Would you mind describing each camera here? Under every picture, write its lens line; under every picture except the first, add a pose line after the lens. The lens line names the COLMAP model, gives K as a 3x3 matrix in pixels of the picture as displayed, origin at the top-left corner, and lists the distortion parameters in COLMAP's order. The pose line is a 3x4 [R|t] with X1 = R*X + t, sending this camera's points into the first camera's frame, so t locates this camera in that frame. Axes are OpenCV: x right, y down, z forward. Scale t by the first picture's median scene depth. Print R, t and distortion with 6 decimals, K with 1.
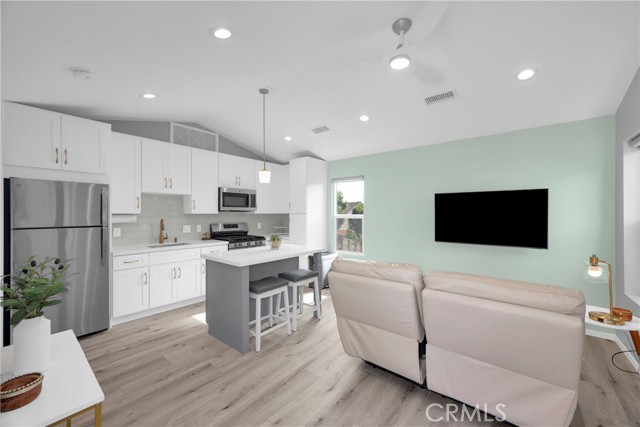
lens RADIAL K [[253.9, 0, 313.3], [0, 253.9, 214.2], [0, 0, 1]] dist [-0.000656, 0.000047]
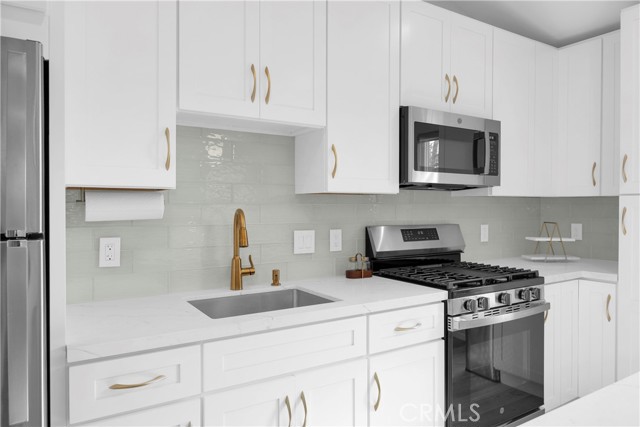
lens RADIAL K [[429.6, 0, 311.9], [0, 429.6, 210.2], [0, 0, 1]] dist [-0.005567, -0.002166]
pose [[0.949528, 0.003788, -0.313659, -0.347122], [-0.001845, 0.999977, 0.006489, 0.016023], [0.313677, -0.005583, 0.949513, 0.532708]]
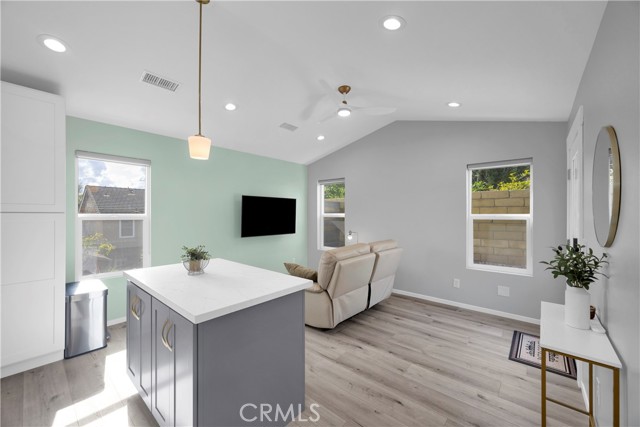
lens RADIAL K [[257.3, 0, 318.9], [0, 257.3, 213.6], [0, 0, 1]] dist [-0.002482, 0.007689]
pose [[0.019543, -0.003236, 0.999804, -0.622765], [0.001269, 0.999994, 0.003211, -0.002180], [-0.999808, 0.001206, 0.019547, 0.585528]]
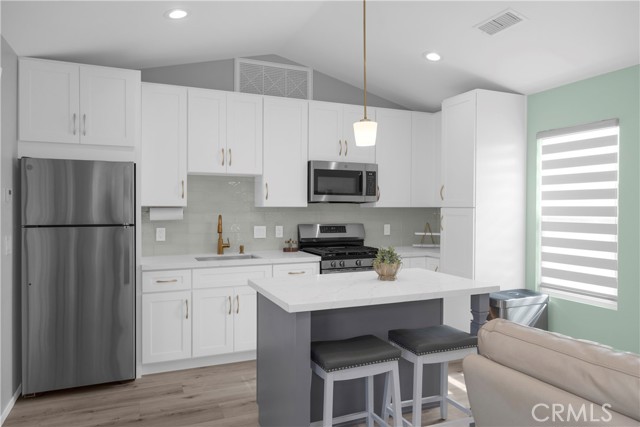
lens RADIAL K [[429.6, 0, 311.9], [0, 429.6, 210.2], [0, 0, 1]] dist [-0.005567, -0.002166]
pose [[0.888469, 0.006305, -0.458893, 0.086735], [-0.004542, 0.999977, 0.004946, 0.000465], [0.458914, -0.002310, 0.888478, 0.161908]]
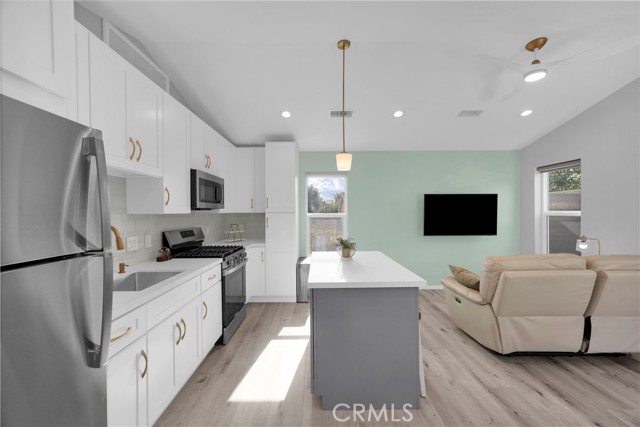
lens RADIAL K [[257.3, 0, 318.9], [0, 257.3, 213.6], [0, 0, 1]] dist [-0.002482, 0.007689]
pose [[0.761660, -0.010294, 0.647895, -0.594271], [0.009569, 0.999943, 0.004638, -0.001963], [-0.647906, 0.002667, 0.761715, 0.390711]]
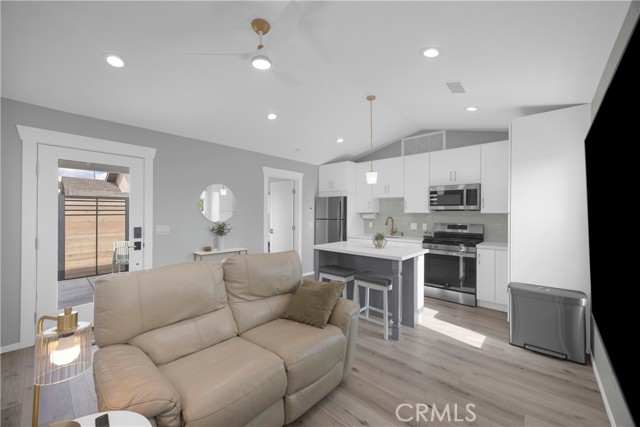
lens RADIAL K [[248.5, 0, 320.0], [0, 248.5, 213.5], [0, 0, 1]] dist [0.001023, 0.000278]
pose [[-0.037914, 0.003425, -0.999275, 0.693310], [-0.007458, 0.999965, 0.003710, -0.000281], [0.999253, 0.007594, -0.037887, 0.670914]]
